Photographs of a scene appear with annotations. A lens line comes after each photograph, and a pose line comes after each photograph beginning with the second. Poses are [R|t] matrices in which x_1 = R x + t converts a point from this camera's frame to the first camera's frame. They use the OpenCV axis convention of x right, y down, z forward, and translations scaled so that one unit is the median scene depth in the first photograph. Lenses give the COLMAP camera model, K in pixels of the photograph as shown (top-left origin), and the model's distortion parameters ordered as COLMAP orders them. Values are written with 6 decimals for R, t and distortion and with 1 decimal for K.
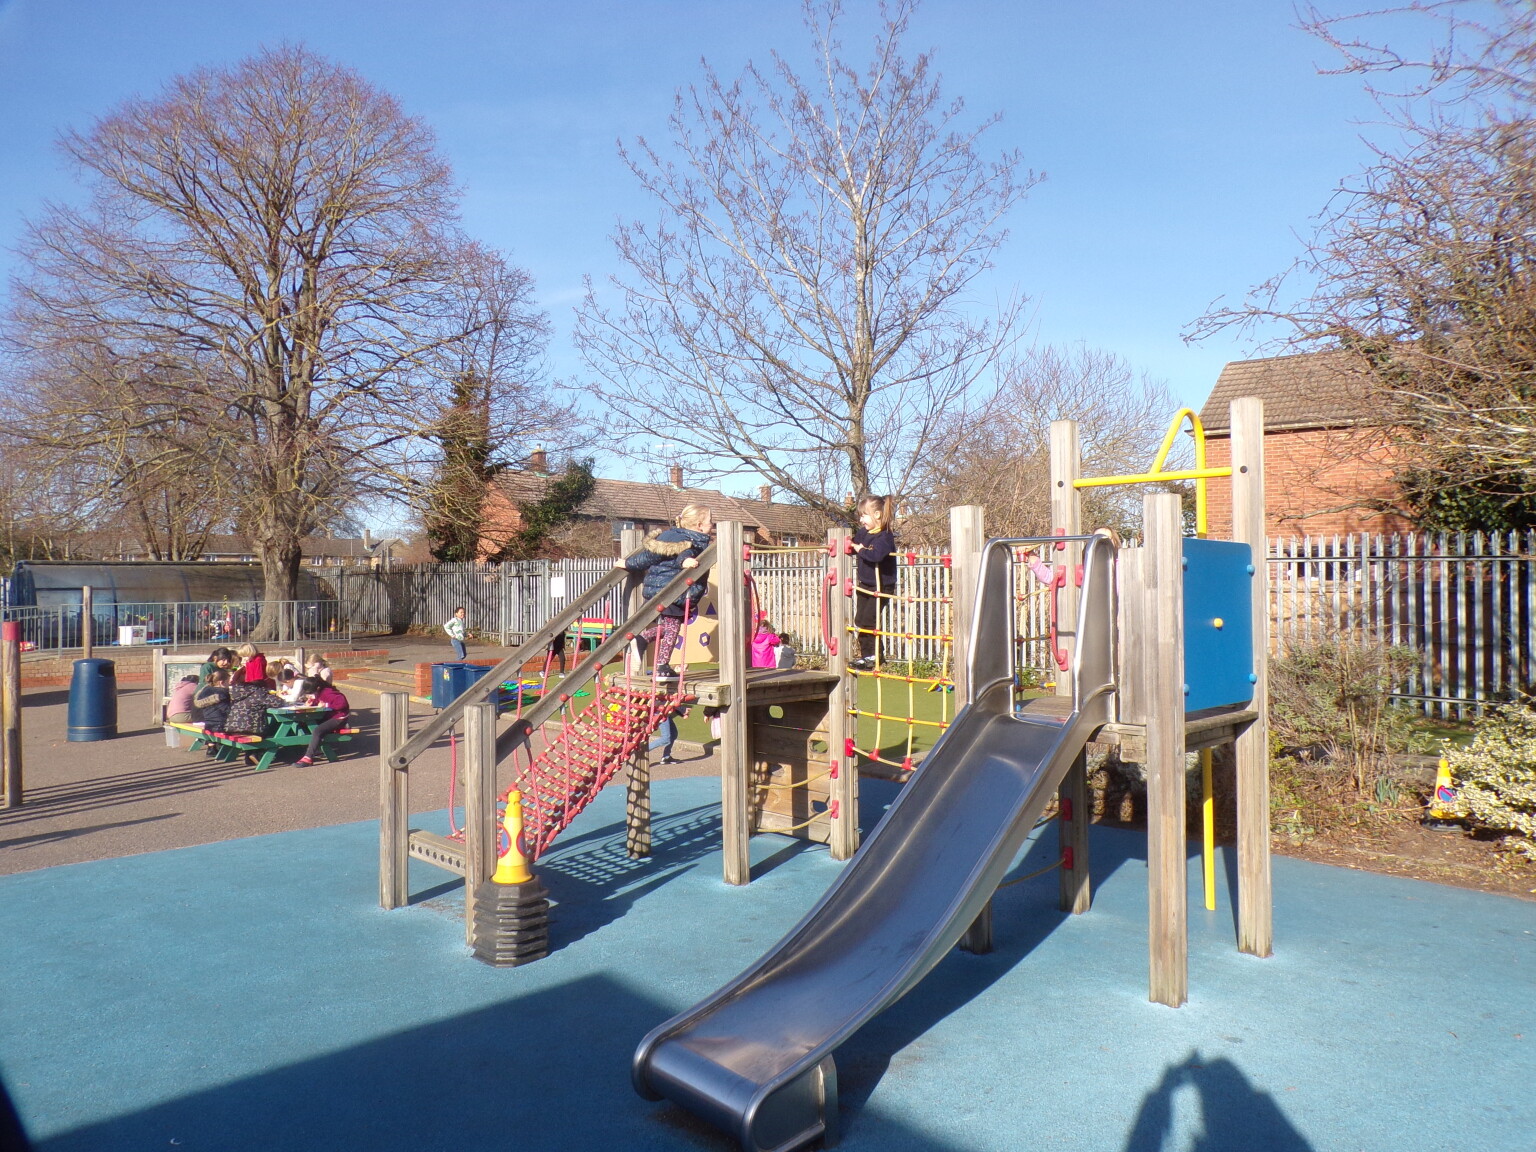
lens RADIAL K [[1067.3, 0, 769.7], [0, 1067.3, 569.0], [0, 0, 1]] dist [0.004635, 0.005444]
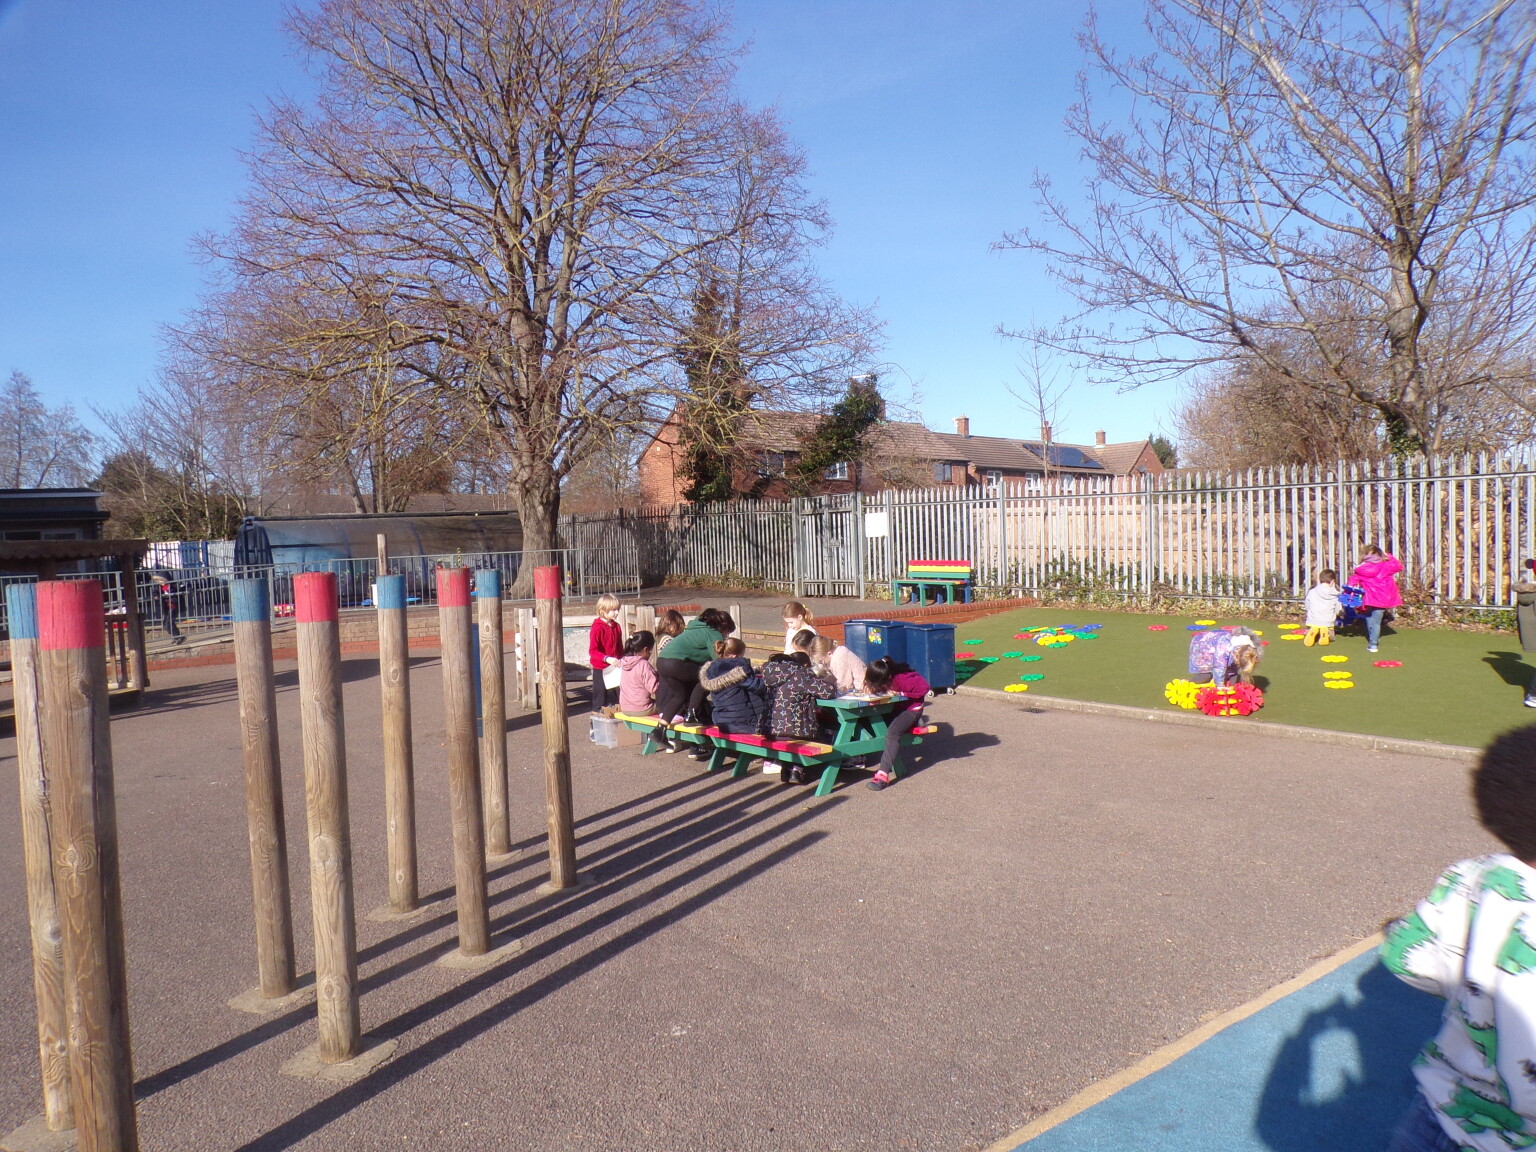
lens RADIAL K [[1067.3, 0, 767.9], [0, 1067.3, 581.9], [0, 0, 1]] dist [0.004635, 0.005444]
pose [[0.993818, -0.023814, -0.108439, -0.166990], [0.030480, 0.997719, 0.060235, 0.007668], [0.106757, -0.063168, 0.992277, 0.139228]]
